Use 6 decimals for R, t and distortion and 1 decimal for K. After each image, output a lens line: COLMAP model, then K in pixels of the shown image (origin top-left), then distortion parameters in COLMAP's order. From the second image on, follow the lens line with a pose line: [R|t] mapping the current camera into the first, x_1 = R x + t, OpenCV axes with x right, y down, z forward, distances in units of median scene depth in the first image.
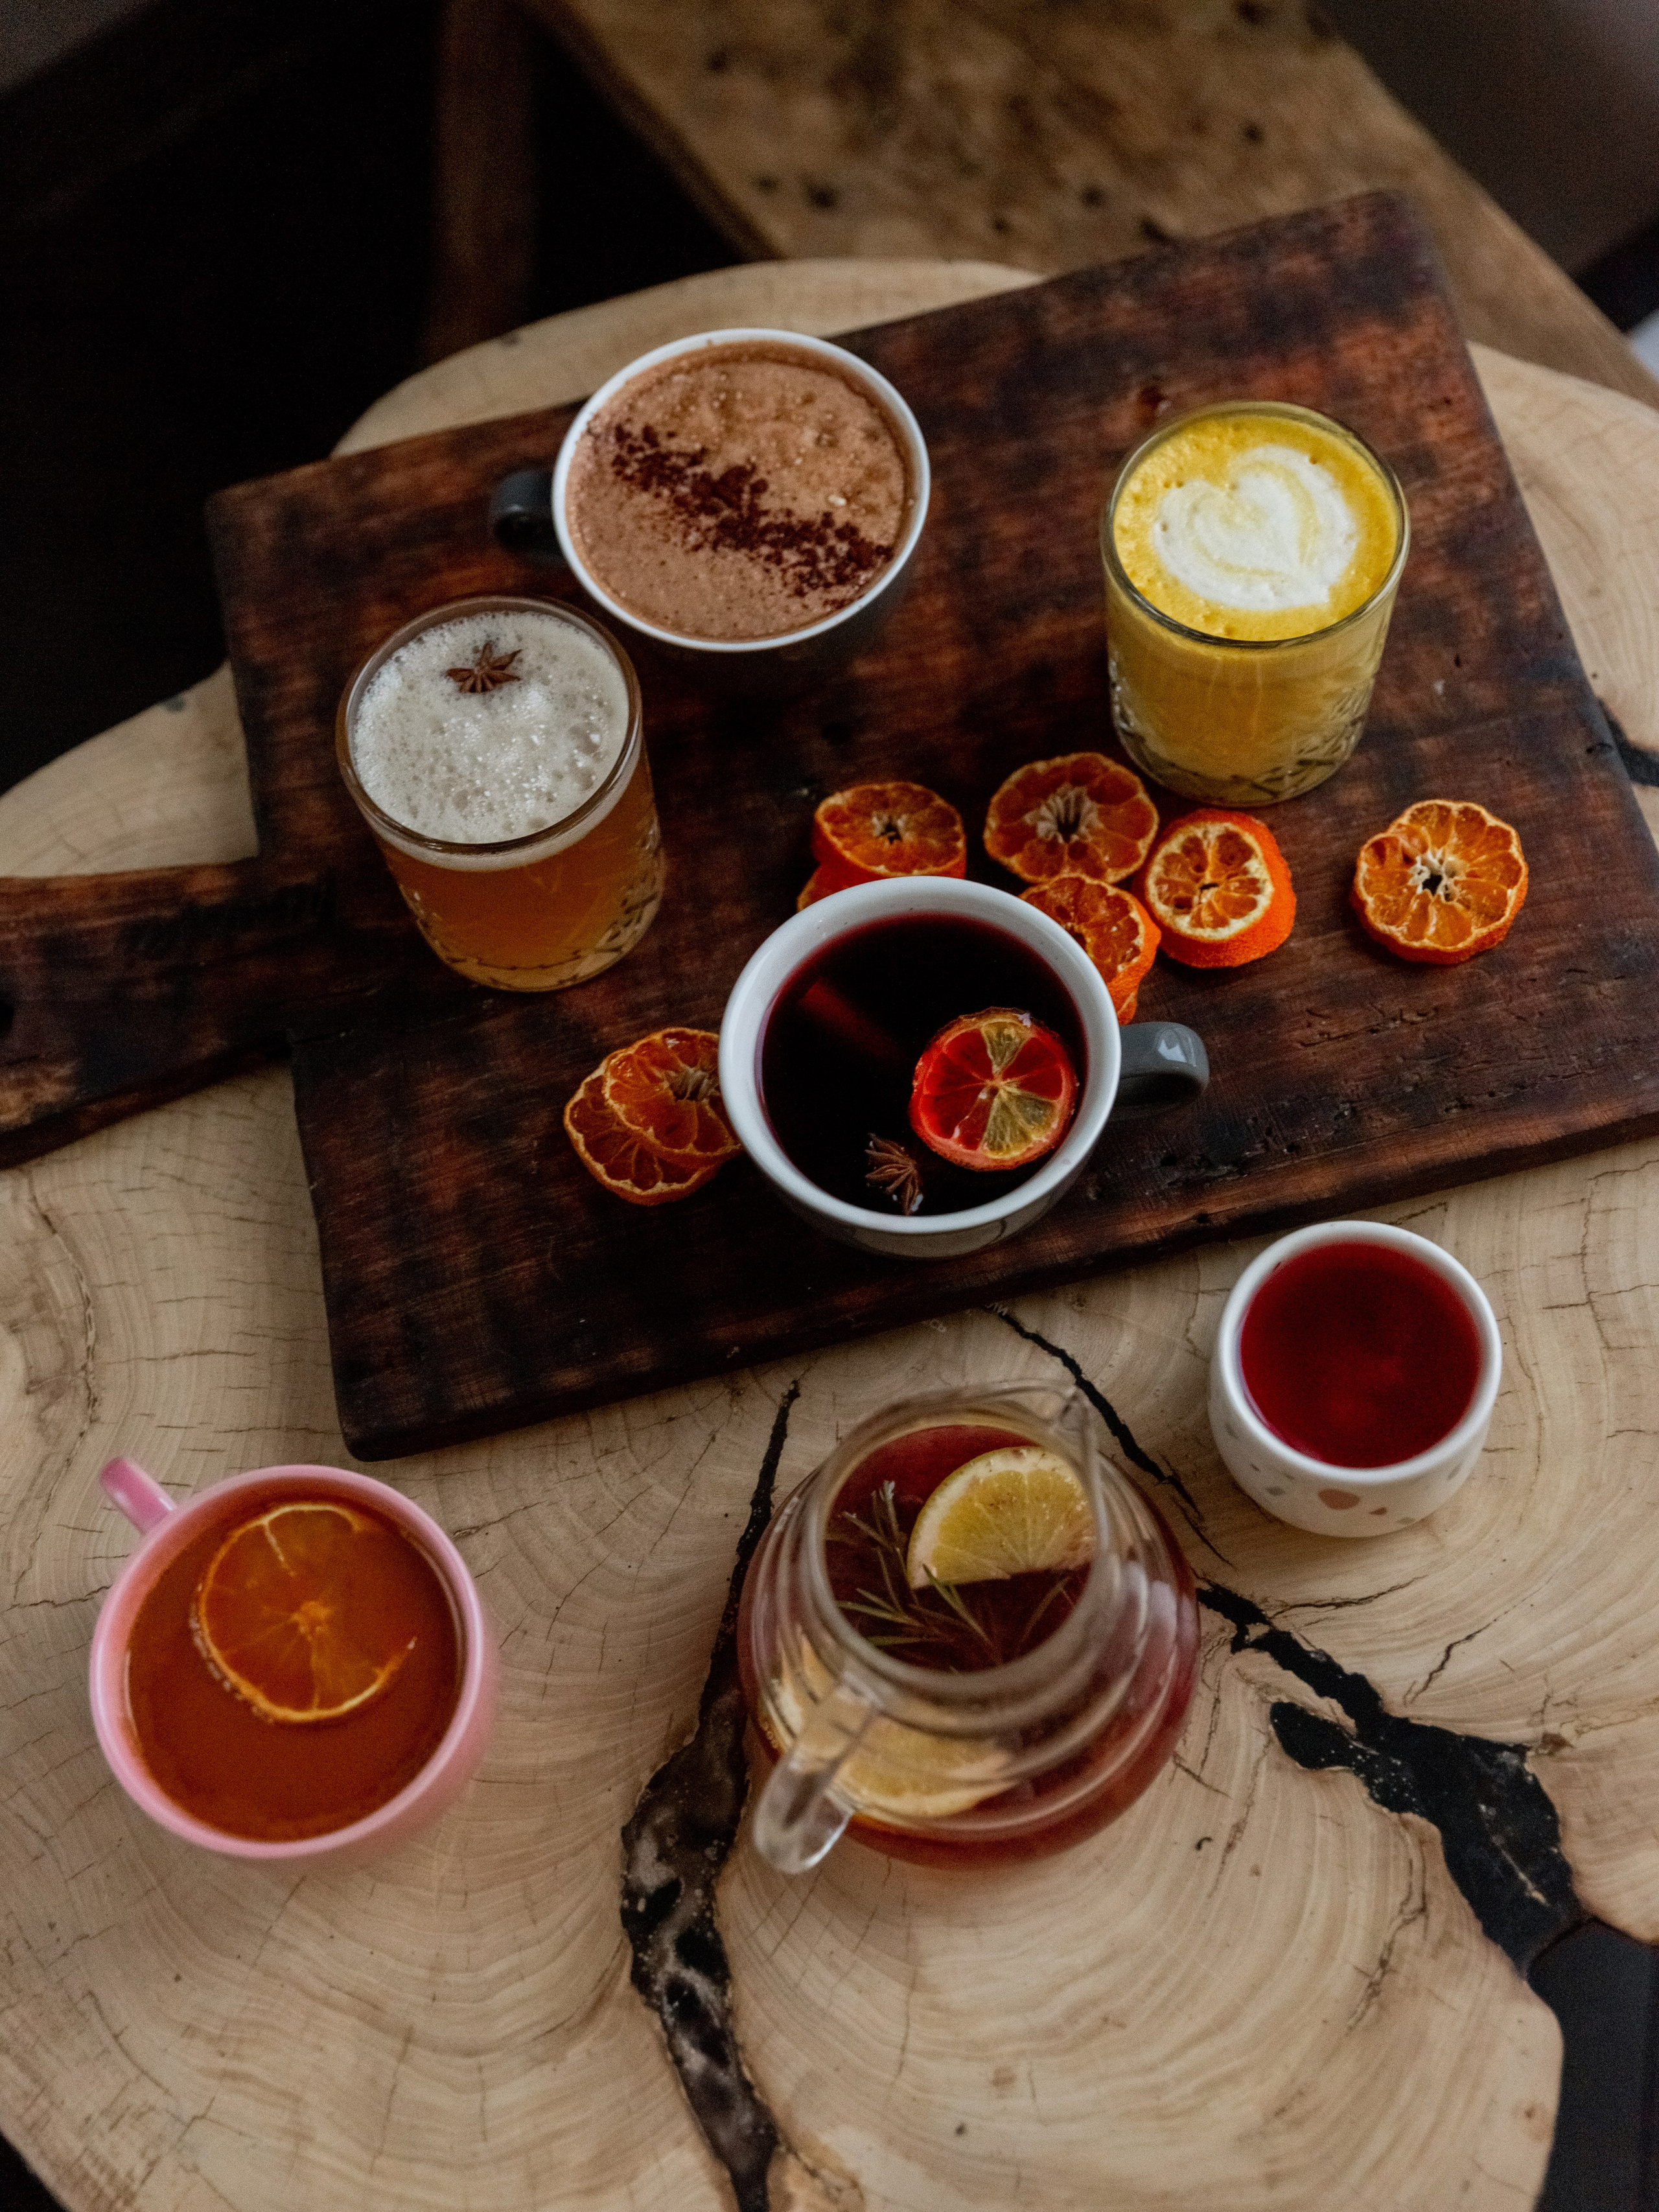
lens RADIAL K [[2889.0, 0, 785.0], [0, 2889.0, 1102.4], [0, 0, 1]] dist [-0.006994, -0.032234]
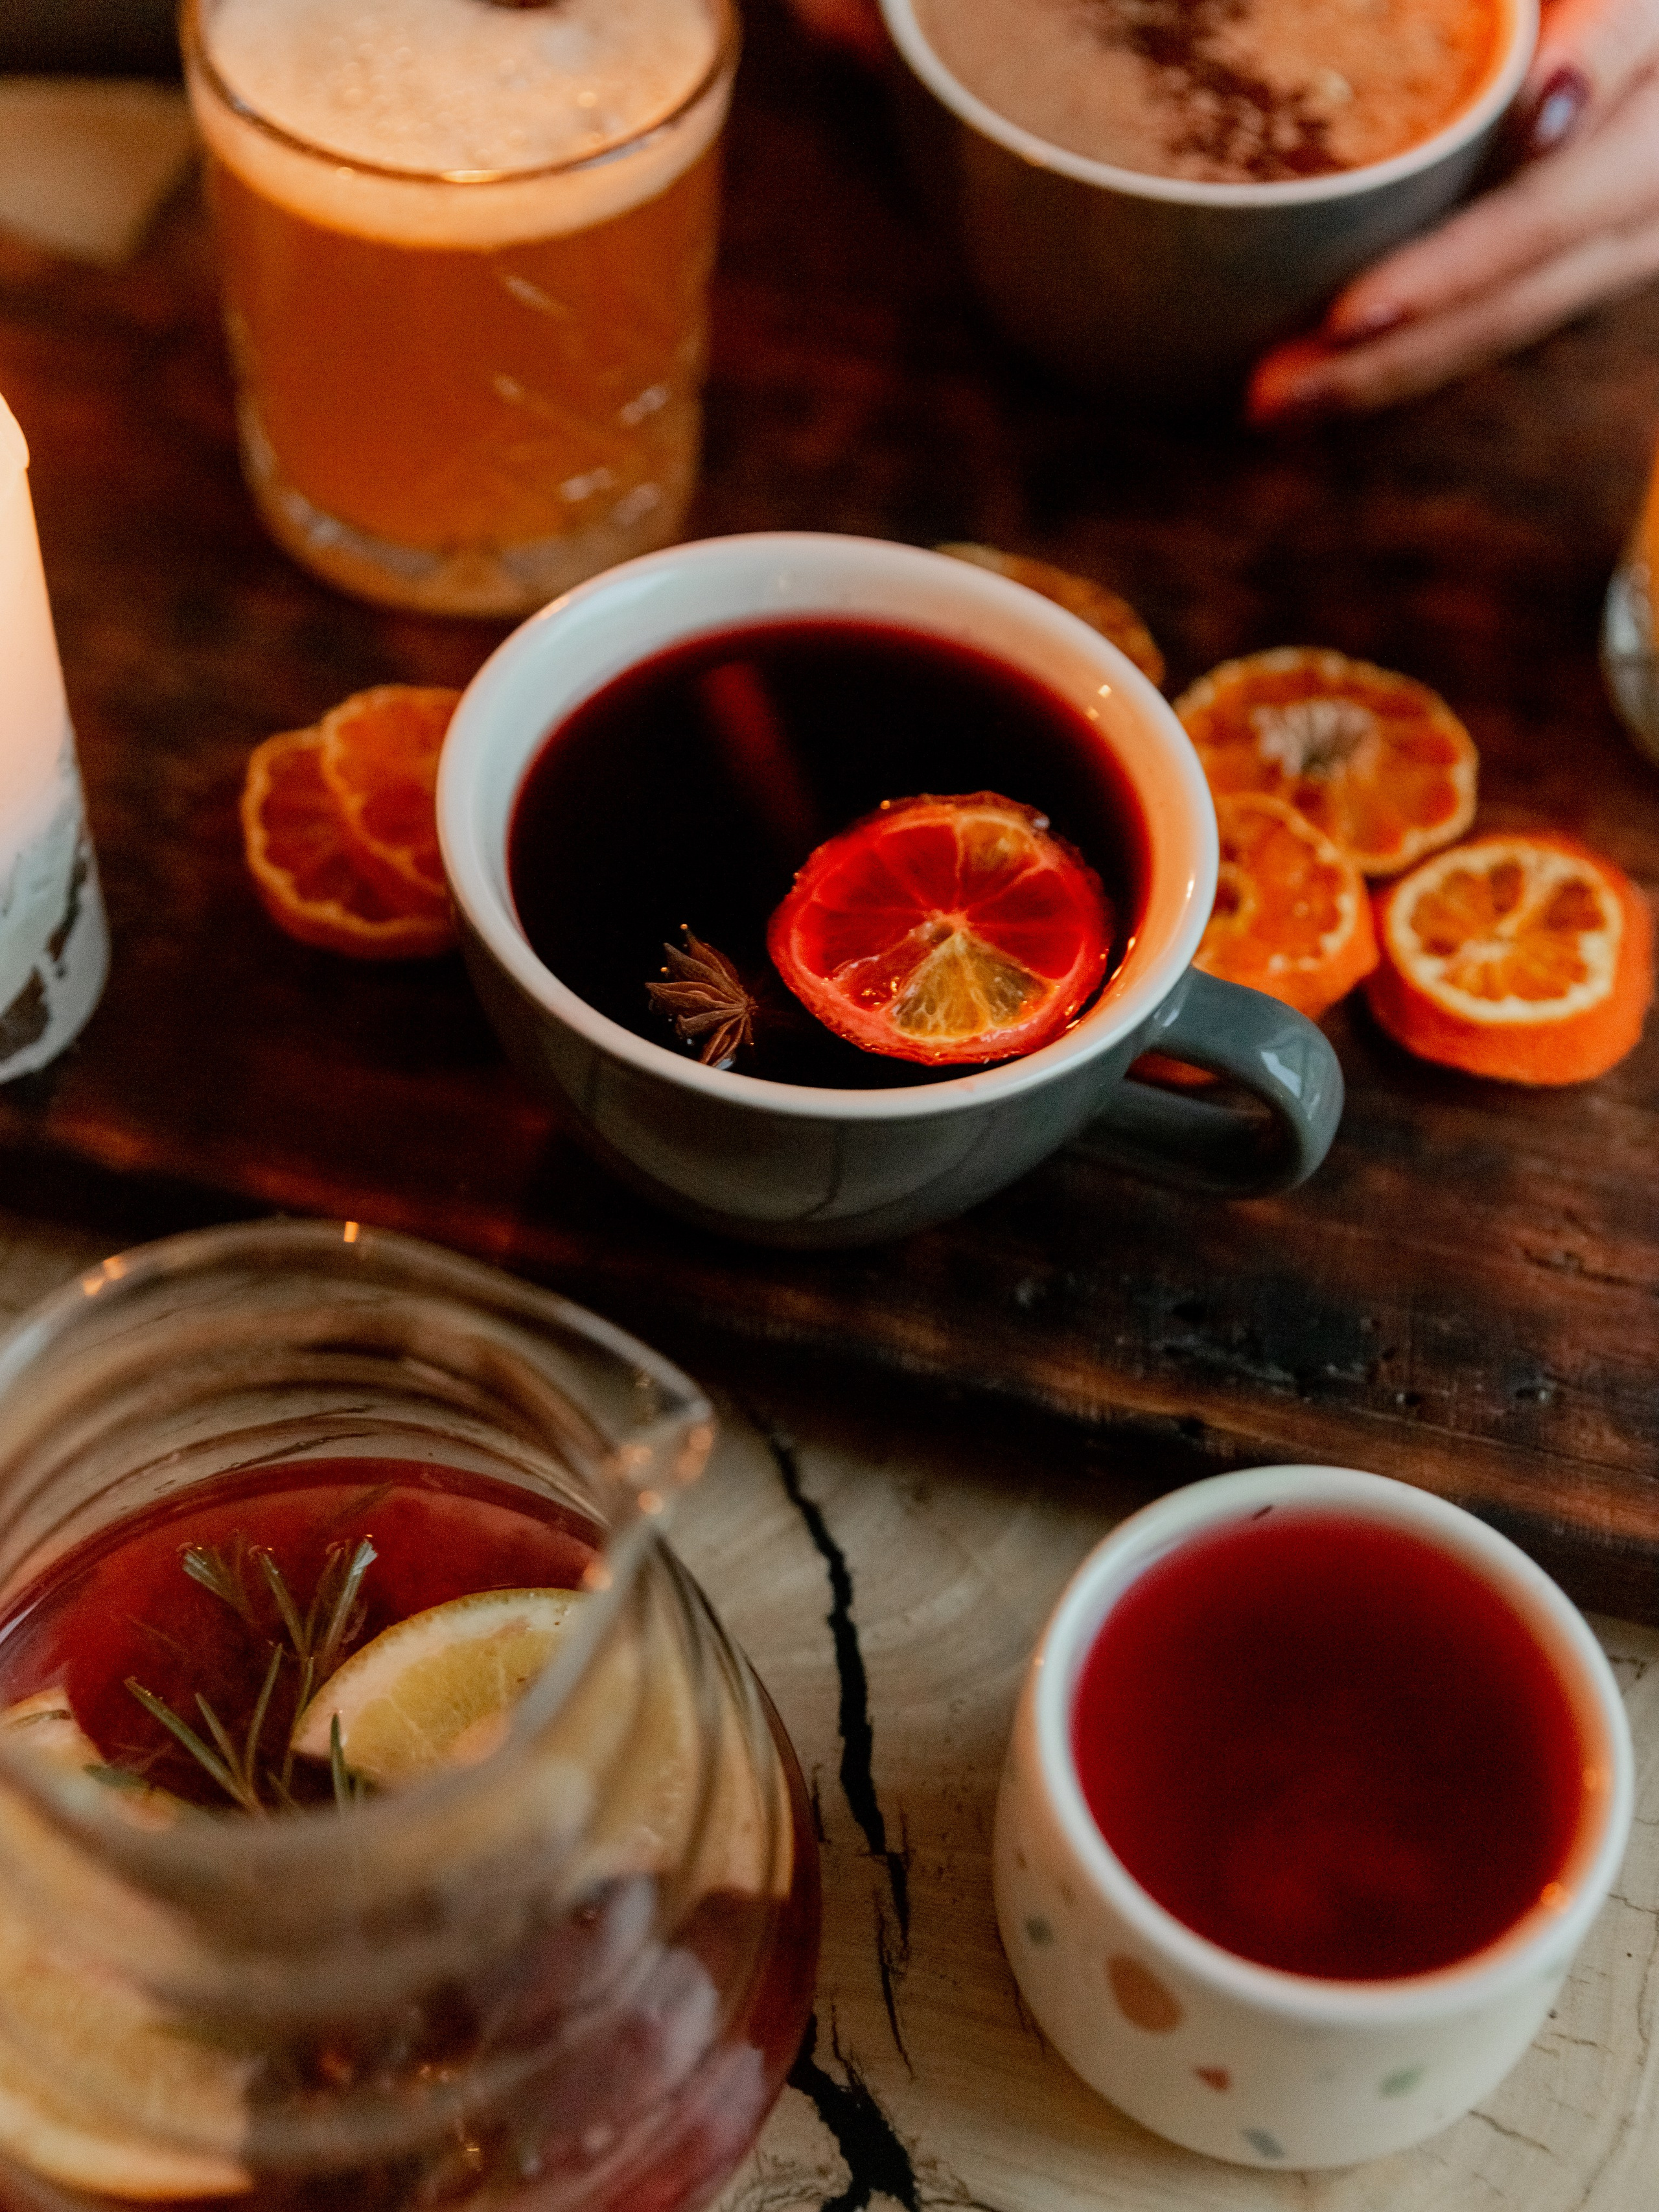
lens RADIAL K [[3109.7, 0, 784.8], [0, 3109.7, 1106.0], [0, 0, 1]] dist [-0.010738, 0.048949]
pose [[0.872620, 0.461473, -0.159932, 0.140576], [-0.483088, 0.863707, -0.143652, 0.102358], [0.071842, 0.202615, 0.976620, 0.439906]]
